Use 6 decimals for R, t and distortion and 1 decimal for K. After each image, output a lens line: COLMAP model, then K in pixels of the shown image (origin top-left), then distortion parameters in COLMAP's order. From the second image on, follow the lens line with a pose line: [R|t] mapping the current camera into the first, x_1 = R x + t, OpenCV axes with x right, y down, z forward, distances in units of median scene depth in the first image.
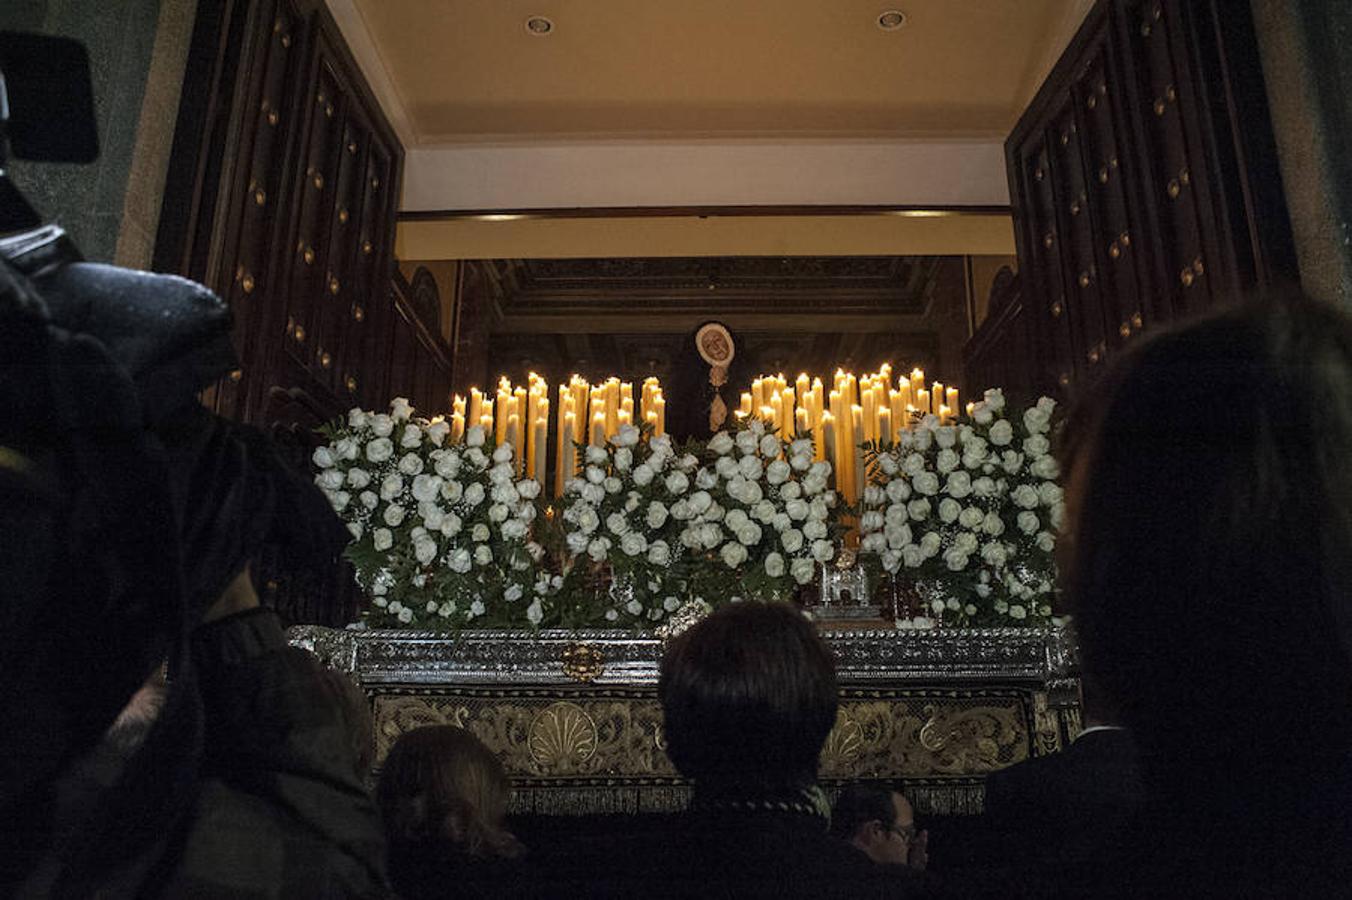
lens RADIAL K [[1087.7, 0, 661.3], [0, 1087.7, 457.2], [0, 0, 1]] dist [-0.095150, 0.016680]
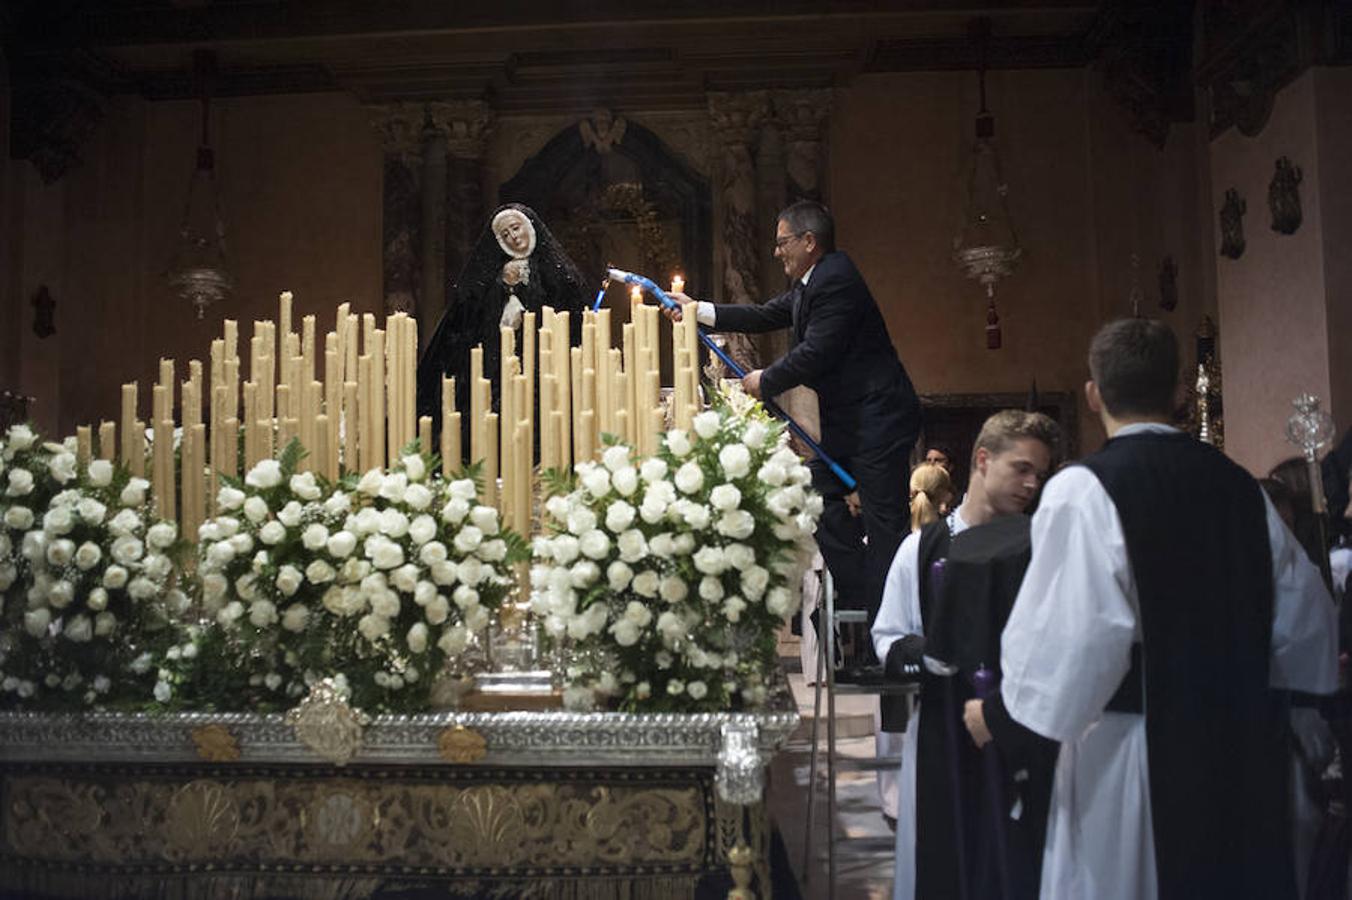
lens RADIAL K [[1086.5, 0, 674.2], [0, 1086.5, 442.6], [0, 0, 1]] dist [-0.115888, 0.091270]
pose [[0.999641, -0.019637, 0.018241, 0.293337], [0.014974, 0.973644, 0.227579, -0.245866], [-0.022229, -0.227224, 0.973589, 0.184319]]
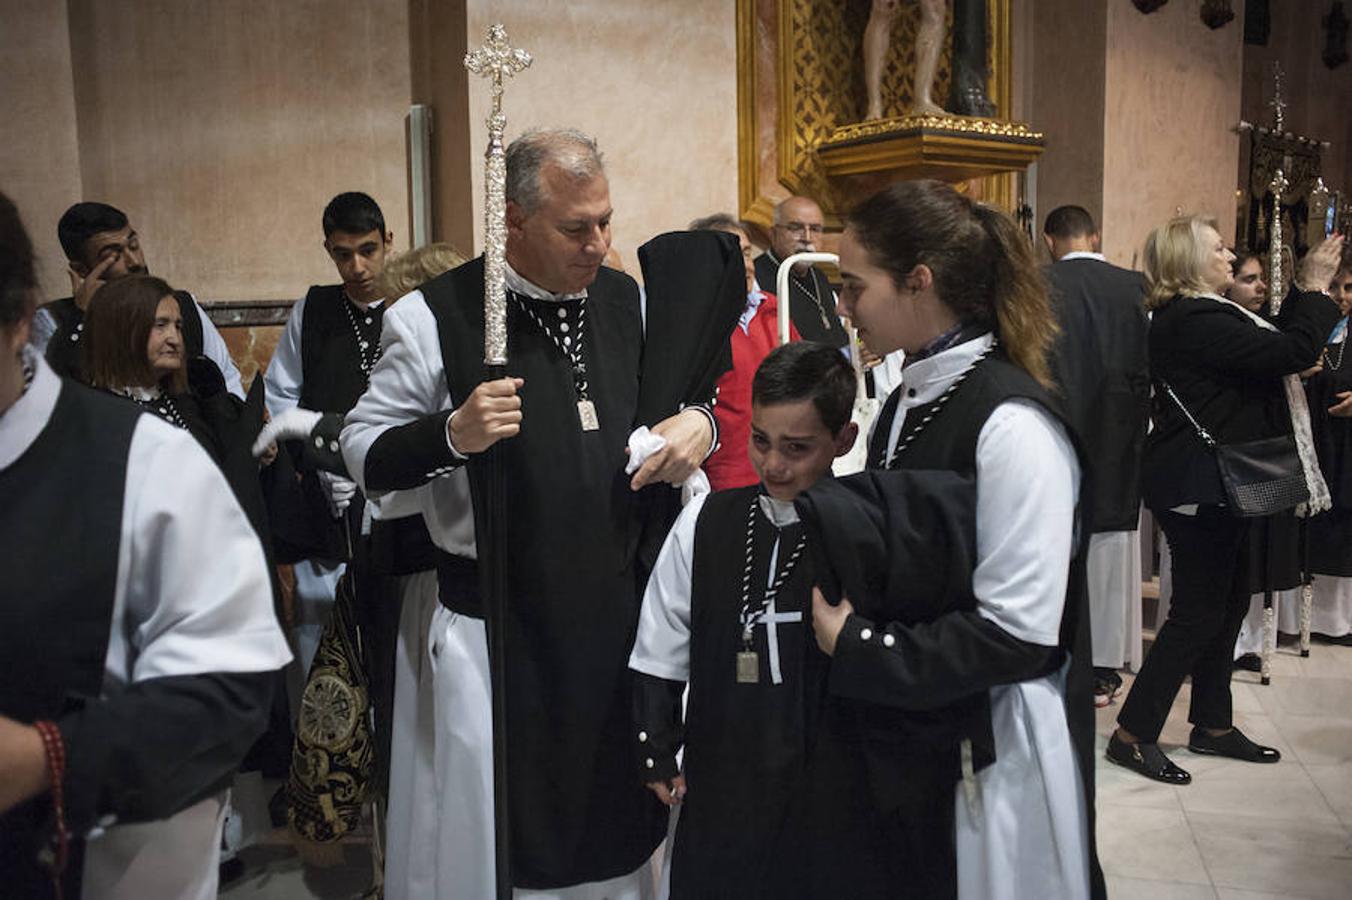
lens RADIAL K [[1086.5, 0, 666.5], [0, 1086.5, 443.5], [0, 0, 1]] dist [-0.115888, 0.091270]
pose [[0.545543, 0.104889, -0.831493, -0.118230], [0.249425, 0.926860, 0.280567, -0.155459], [0.800106, -0.360456, 0.479480, 0.438287]]
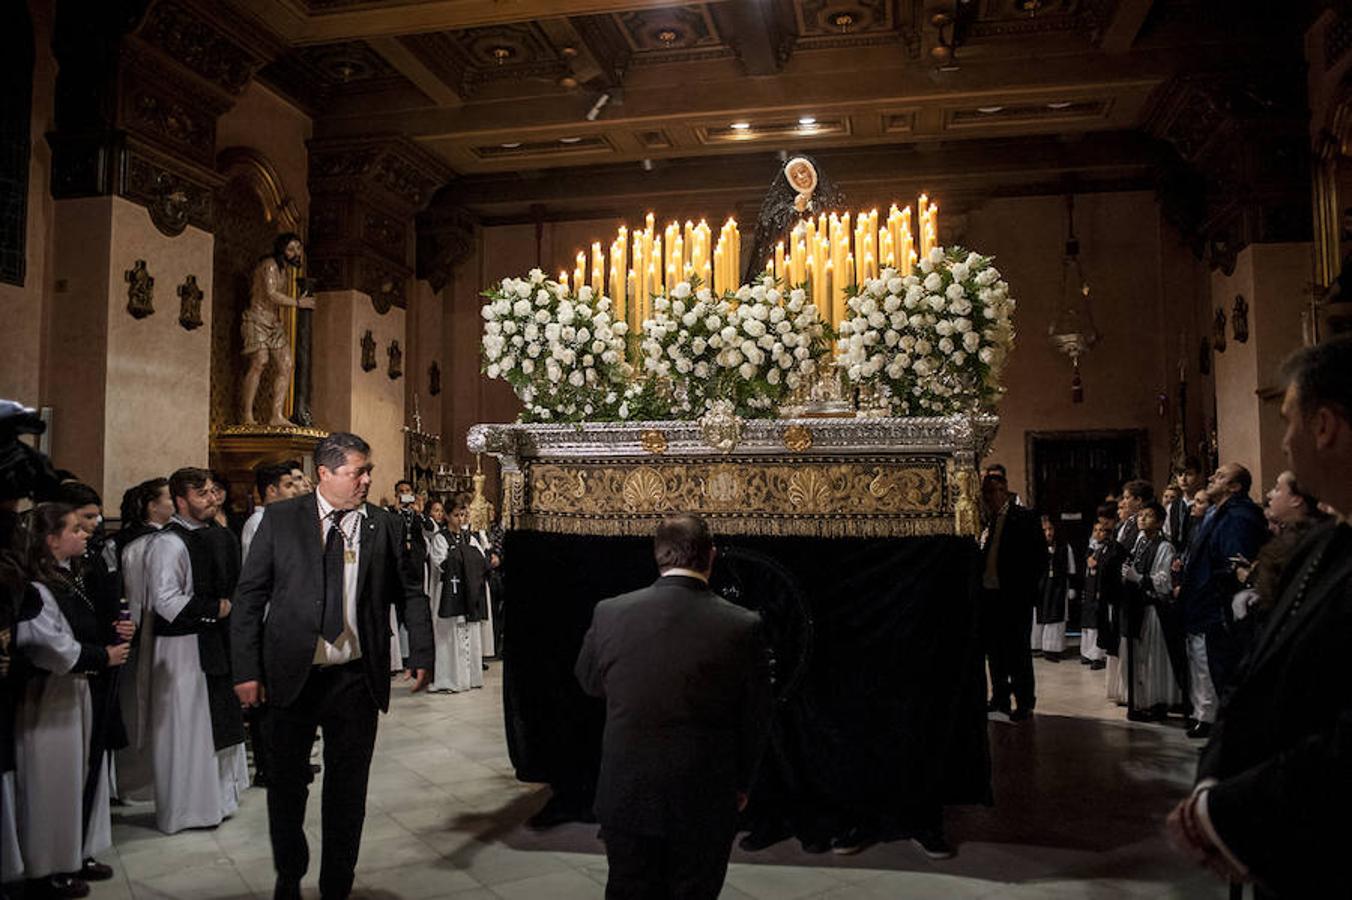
lens RADIAL K [[1086.5, 0, 676.6], [0, 1086.5, 436.3], [0, 0, 1]] dist [-0.115888, 0.091270]
pose [[0.980817, -0.015203, -0.194338, 0.260880], [0.057875, 0.974712, 0.215840, -0.153908], [0.186142, -0.222946, 0.956894, -0.491095]]
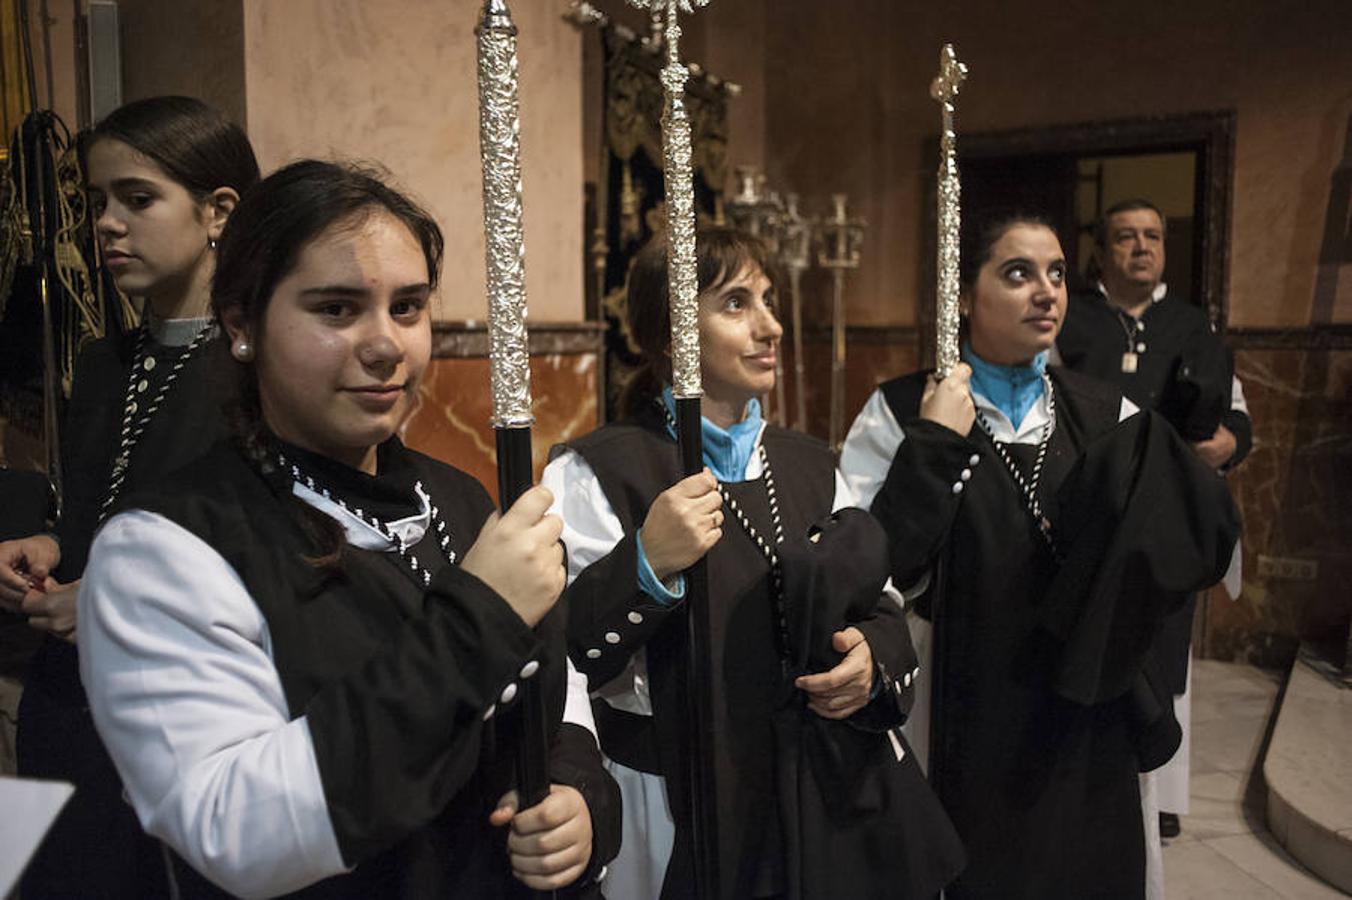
lens RADIAL K [[1086.5, 0, 677.8], [0, 1086.5, 451.7], [0, 0, 1]] dist [-0.115888, 0.091270]
pose [[0.868286, 0.051538, -0.493379, -0.598841], [0.142075, 0.927087, 0.346878, 0.153495], [0.475282, -0.371287, 0.797654, 1.478721]]
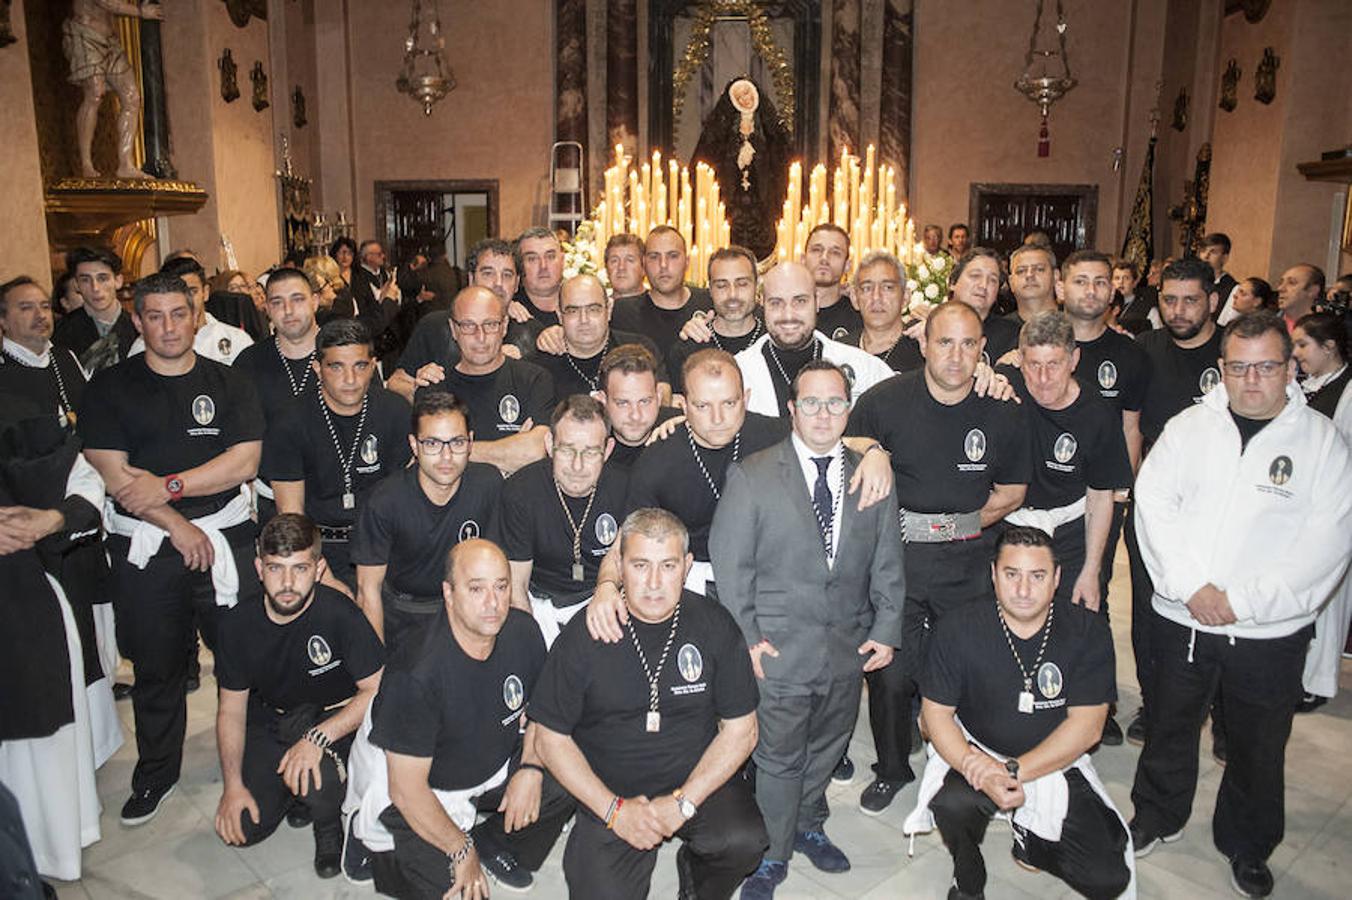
lens RADIAL K [[1086.5, 0, 665.4], [0, 1086.5, 455.8], [0, 0, 1]] dist [-0.115888, 0.091270]
pose [[0.999832, -0.005347, 0.017512, -0.148132], [-0.003581, 0.880828, 0.473423, -0.624573], [-0.017956, -0.473406, 0.880661, -0.674080]]
